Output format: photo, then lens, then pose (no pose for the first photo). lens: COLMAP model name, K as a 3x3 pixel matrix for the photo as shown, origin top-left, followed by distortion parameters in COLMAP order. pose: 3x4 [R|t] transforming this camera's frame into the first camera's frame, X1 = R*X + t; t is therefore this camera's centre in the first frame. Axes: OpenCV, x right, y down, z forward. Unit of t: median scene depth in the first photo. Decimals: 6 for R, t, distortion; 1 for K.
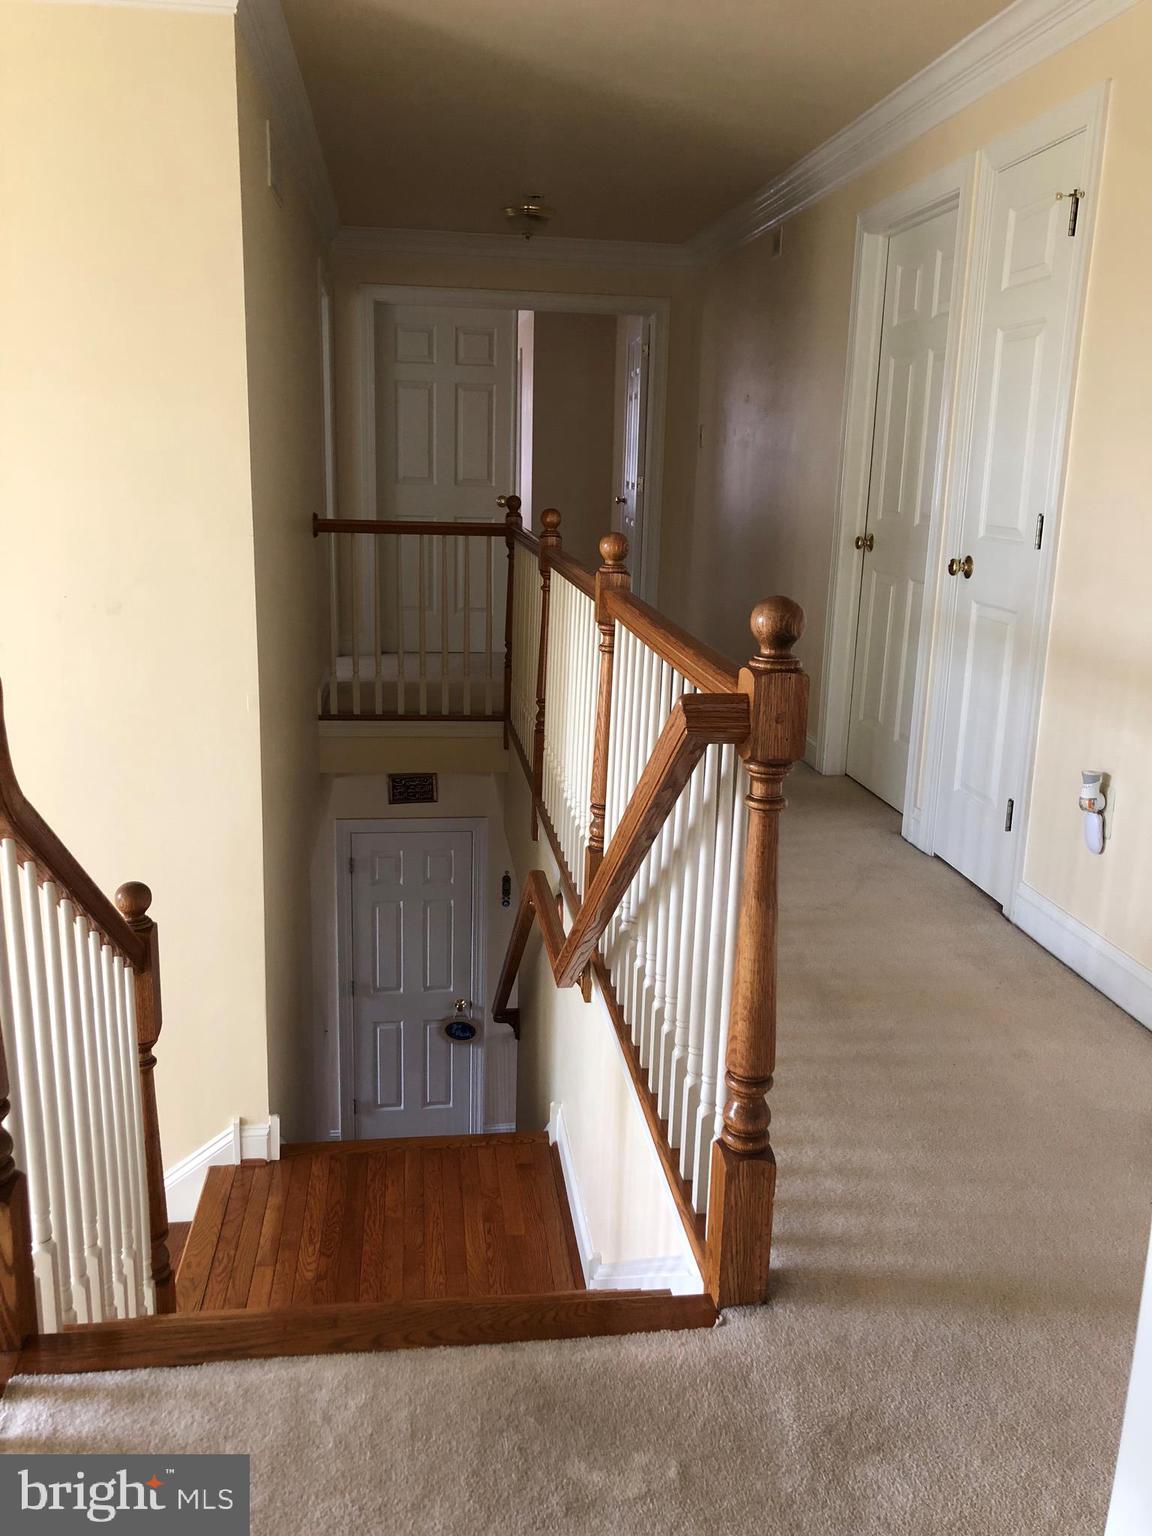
lens RADIAL K [[1214.1, 0, 576.0], [0, 1214.1, 768.0], [0, 0, 1]] dist [0.006613, -0.002164]
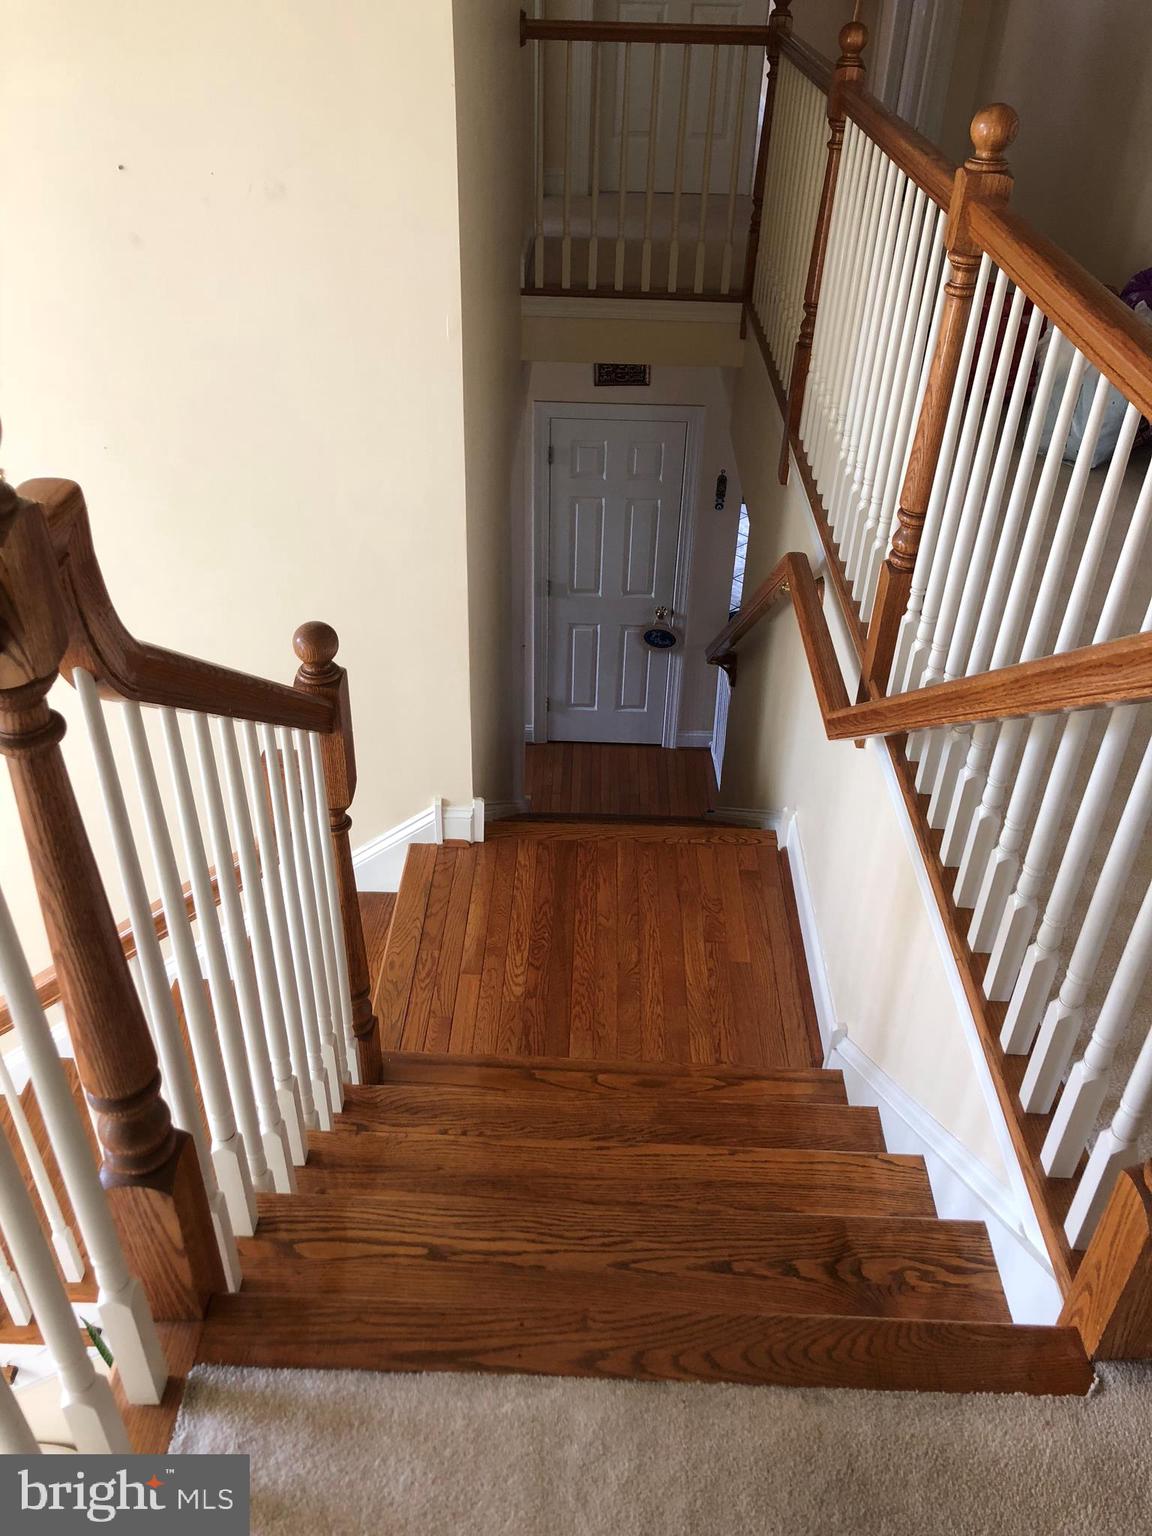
lens RADIAL K [[1232.0, 0, 576.0], [0, 1232.0, 768.0], [0, 0, 1]] dist [0.057462, -0.089215]
pose [[0.987482, 0.083530, -0.133800, -0.062192], [-0.030558, 0.933508, 0.357253, -0.078588], [0.154745, -0.348692, 0.924374, 0.190264]]
